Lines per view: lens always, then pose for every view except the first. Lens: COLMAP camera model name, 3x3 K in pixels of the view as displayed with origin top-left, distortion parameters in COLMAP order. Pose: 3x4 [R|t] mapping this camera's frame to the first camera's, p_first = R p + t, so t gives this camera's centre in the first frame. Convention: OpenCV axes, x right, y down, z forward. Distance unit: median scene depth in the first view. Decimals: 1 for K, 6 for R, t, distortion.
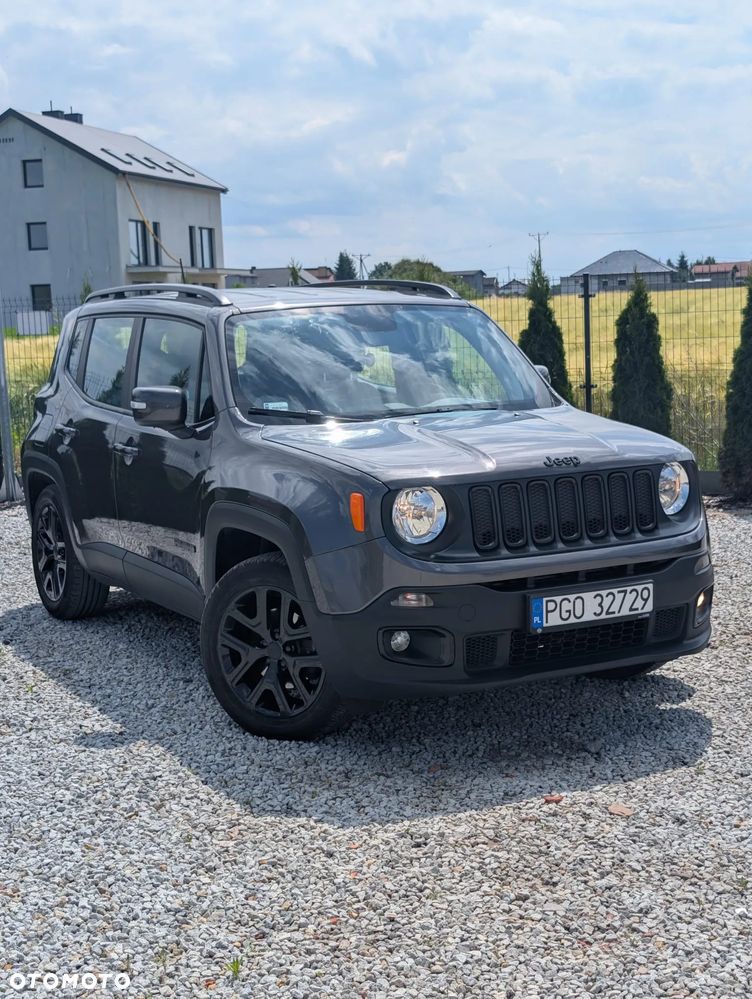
lens RADIAL K [[1501.9, 0, 376.0], [0, 1501.9, 499.5], [0, 0, 1]] dist [0.212388, -0.902300]
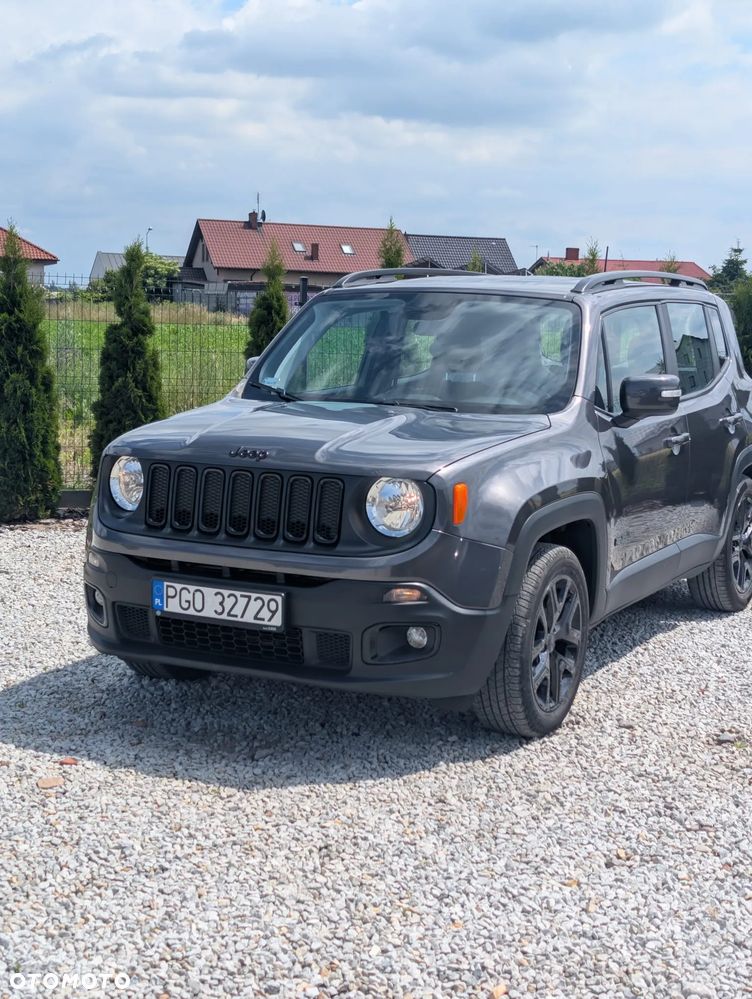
lens RADIAL K [[1494.7, 0, 397.3], [0, 1494.7, 502.6], [0, 0, 1]] dist [0.214645, -0.927225]
pose [[0.576513, 0.152404, -0.802749, 0.952239], [-0.145642, 0.985885, 0.082576, -0.087452], [0.804003, 0.069307, 0.590572, 0.511473]]
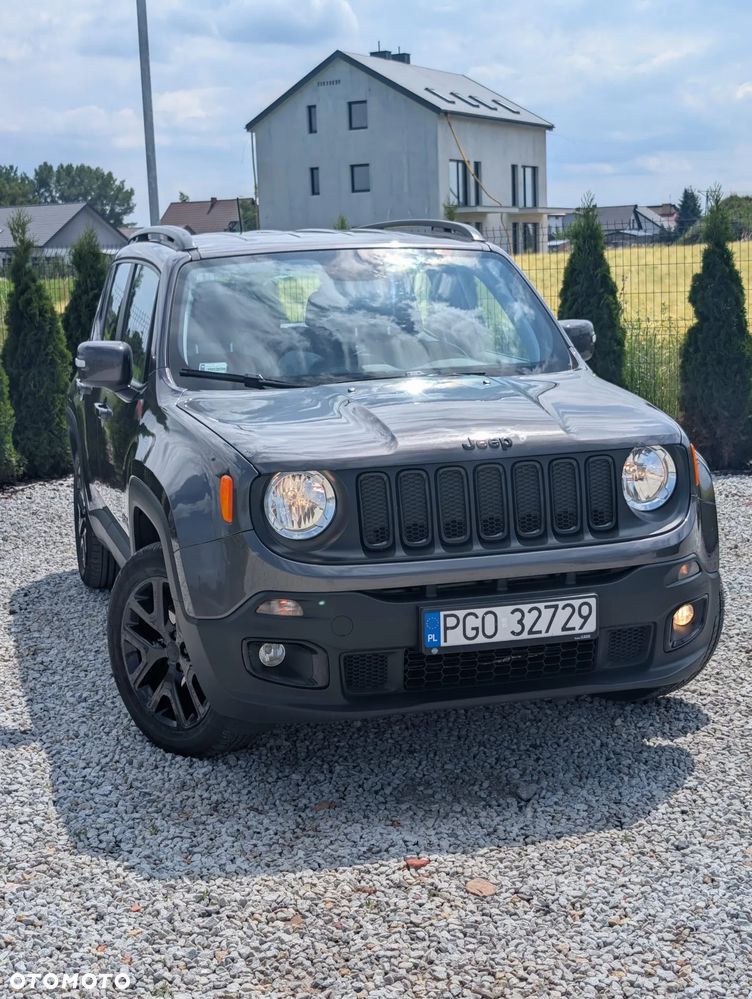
lens RADIAL K [[1501.9, 0, 376.0], [0, 1501.9, 499.5], [0, 0, 1]] dist [0.212388, -0.902300]
pose [[0.975020, 0.034565, -0.219412, 0.243754], [-0.026081, 0.998800, 0.041449, -0.027065], [0.220582, -0.034691, 0.974751, 0.191932]]
